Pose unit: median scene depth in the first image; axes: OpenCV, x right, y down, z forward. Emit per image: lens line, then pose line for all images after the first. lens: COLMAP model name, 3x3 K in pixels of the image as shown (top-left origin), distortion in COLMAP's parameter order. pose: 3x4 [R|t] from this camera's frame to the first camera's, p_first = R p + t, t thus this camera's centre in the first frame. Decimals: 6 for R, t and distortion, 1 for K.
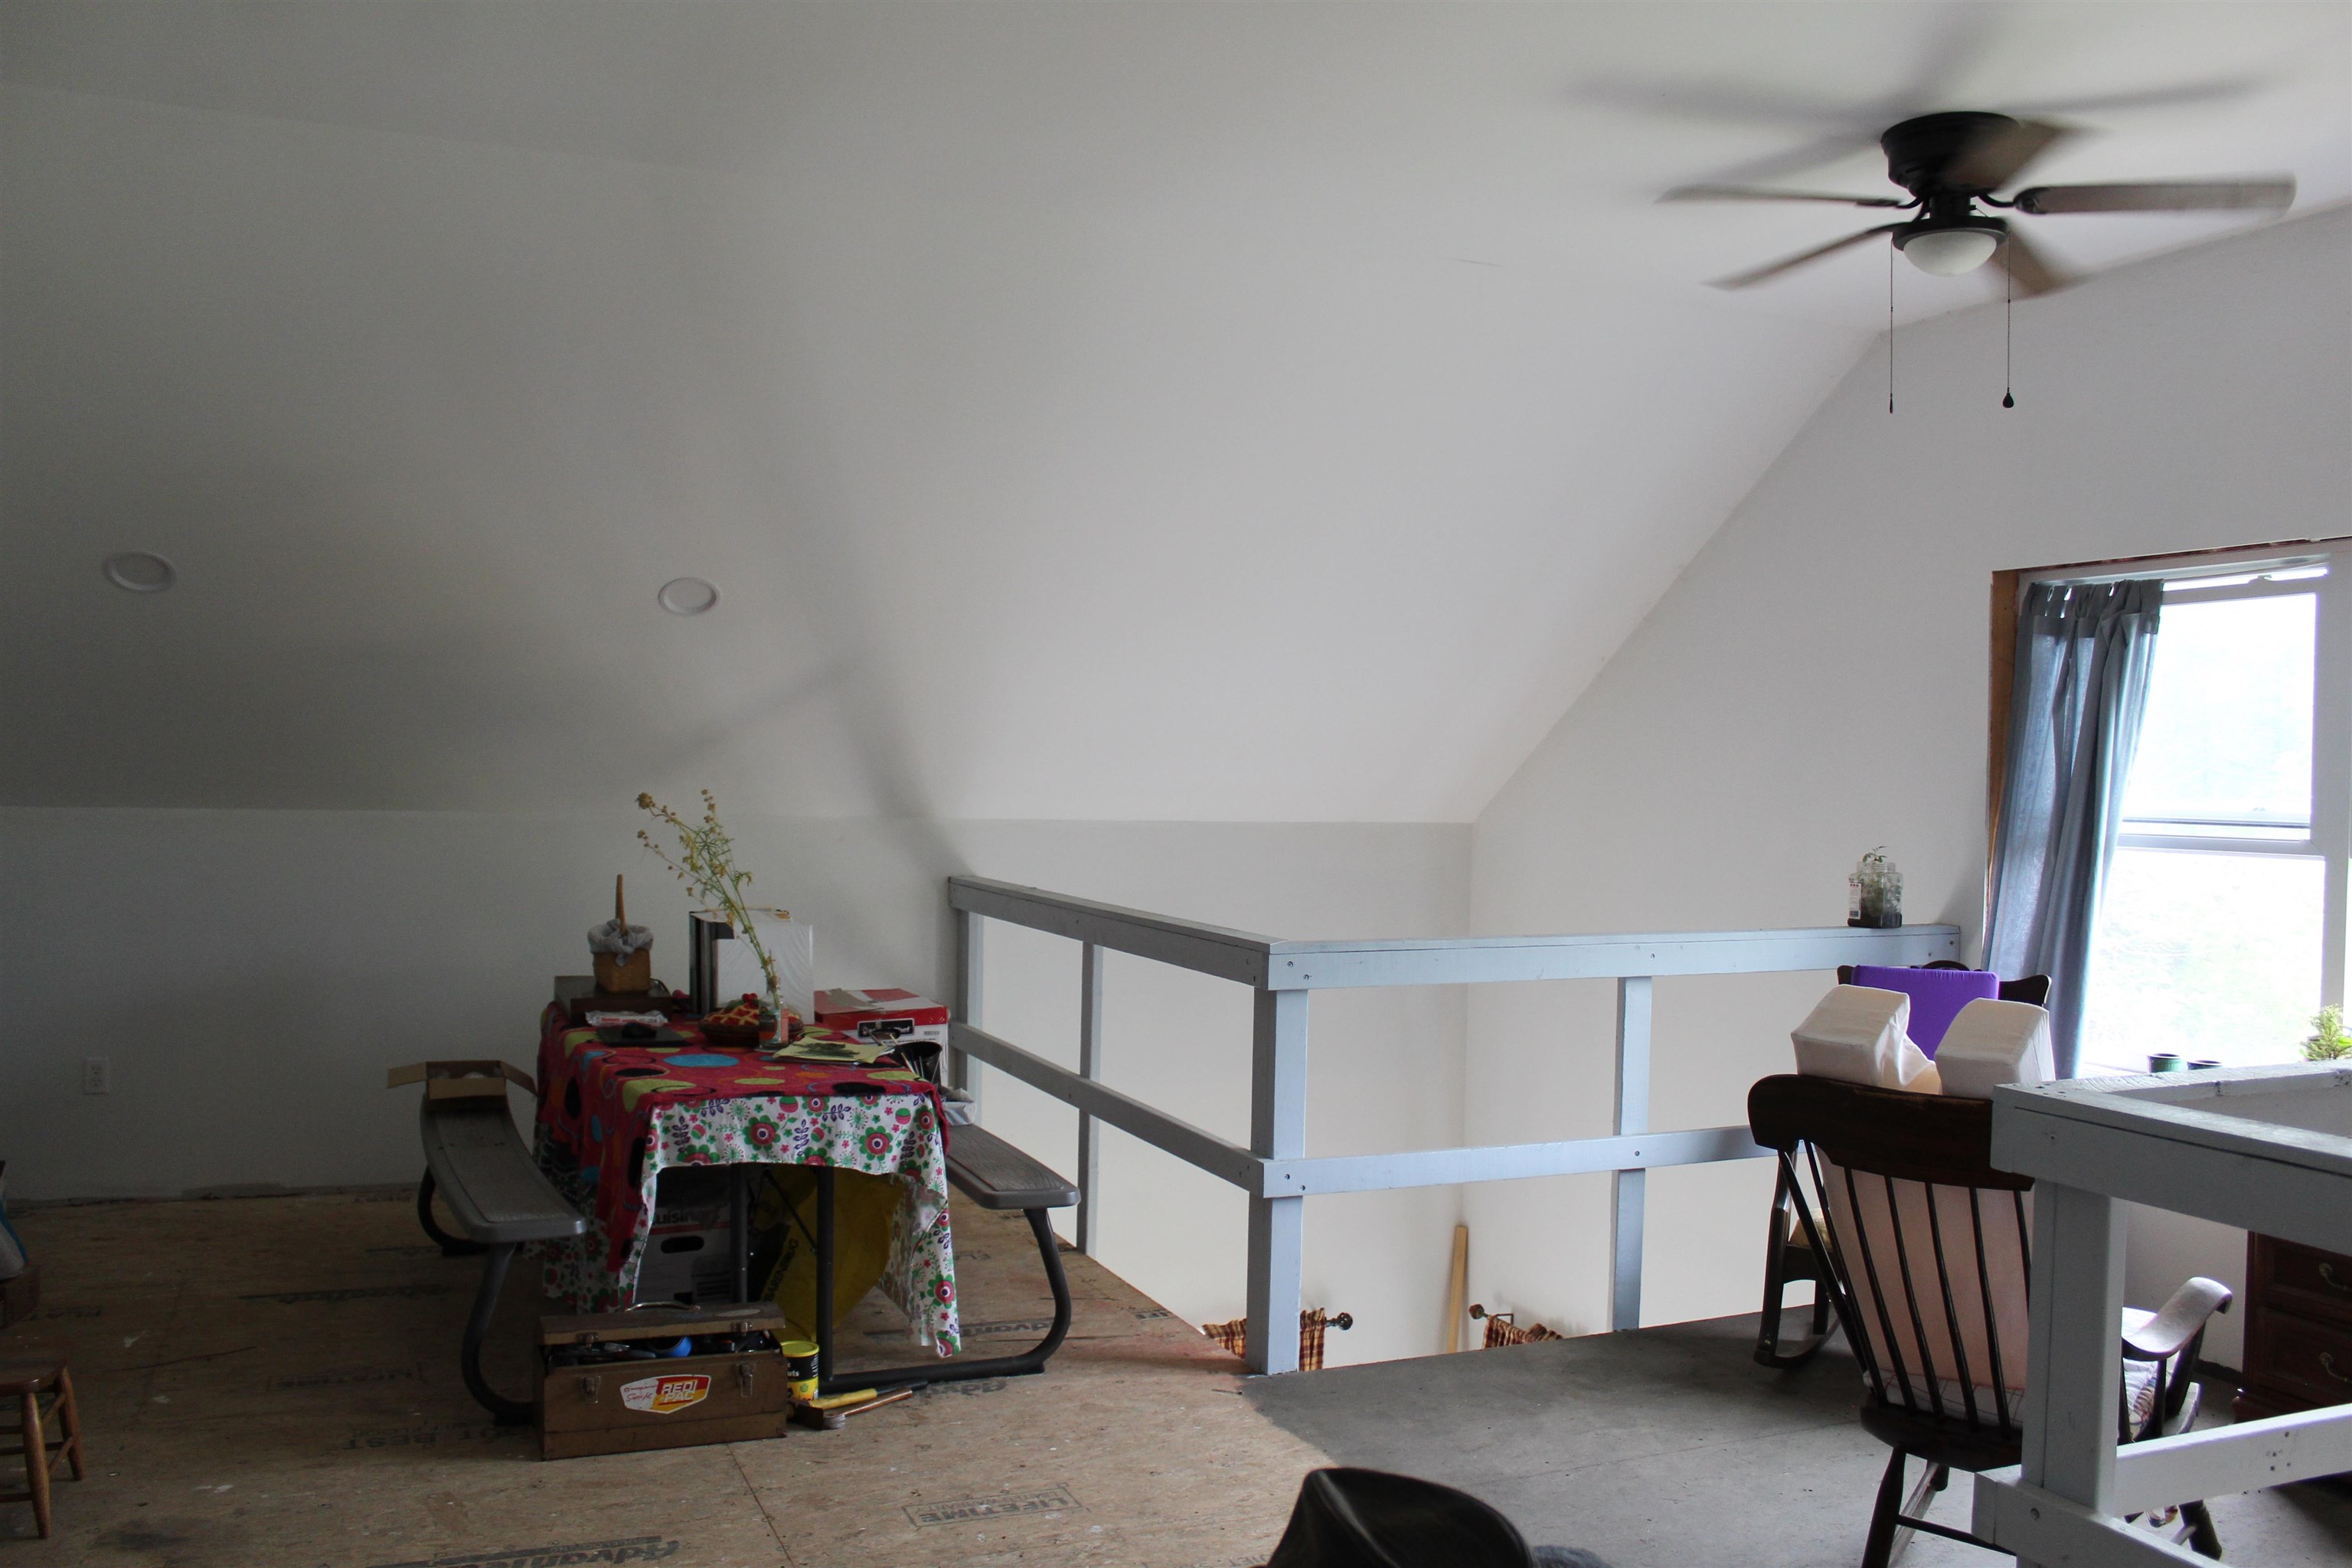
lens RADIAL K [[1959.5, 0, 1170.3], [0, 1959.5, 784.0], [0, 0, 1]] dist [-0.144598, 0.117777]
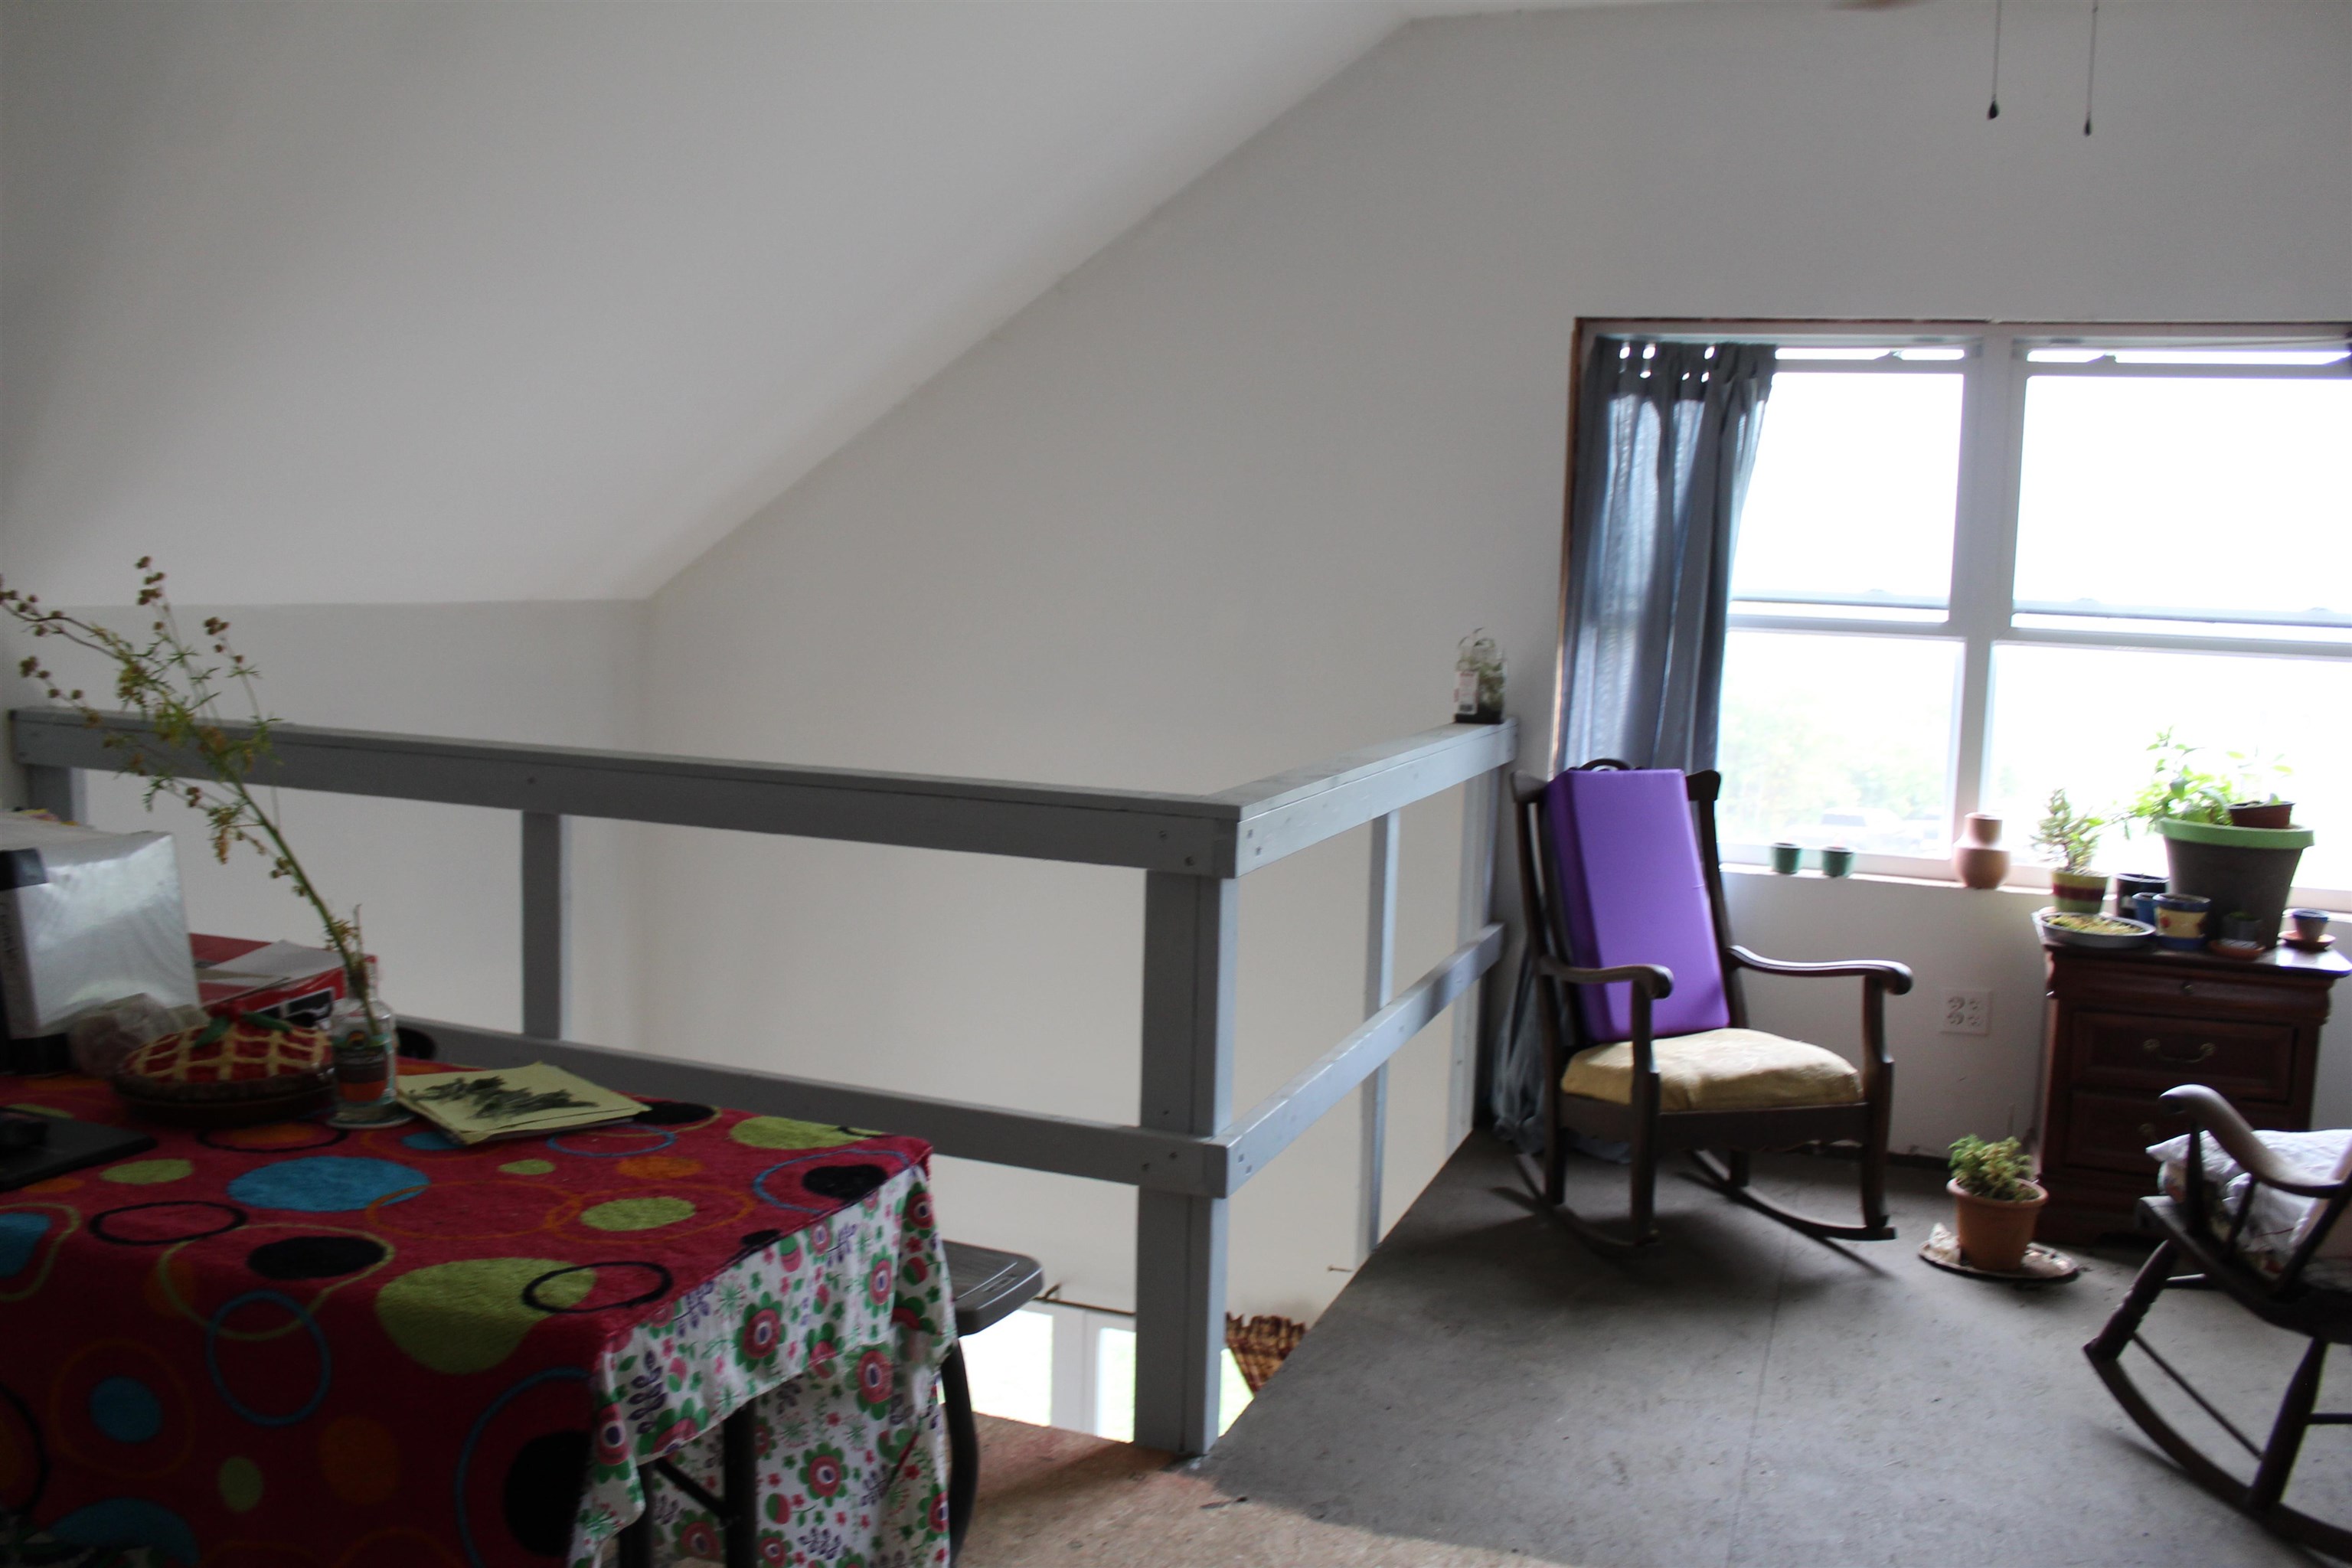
lens RADIAL K [[1959.5, 0, 1177.8], [0, 1959.5, 774.4], [0, 0, 1]] dist [-0.144598, 0.117777]
pose [[0.685999, -0.073322, 0.723899, -0.423825], [-0.014297, 0.993359, 0.114163, -0.000384], [-0.727462, -0.088665, 0.680395, 0.590846]]
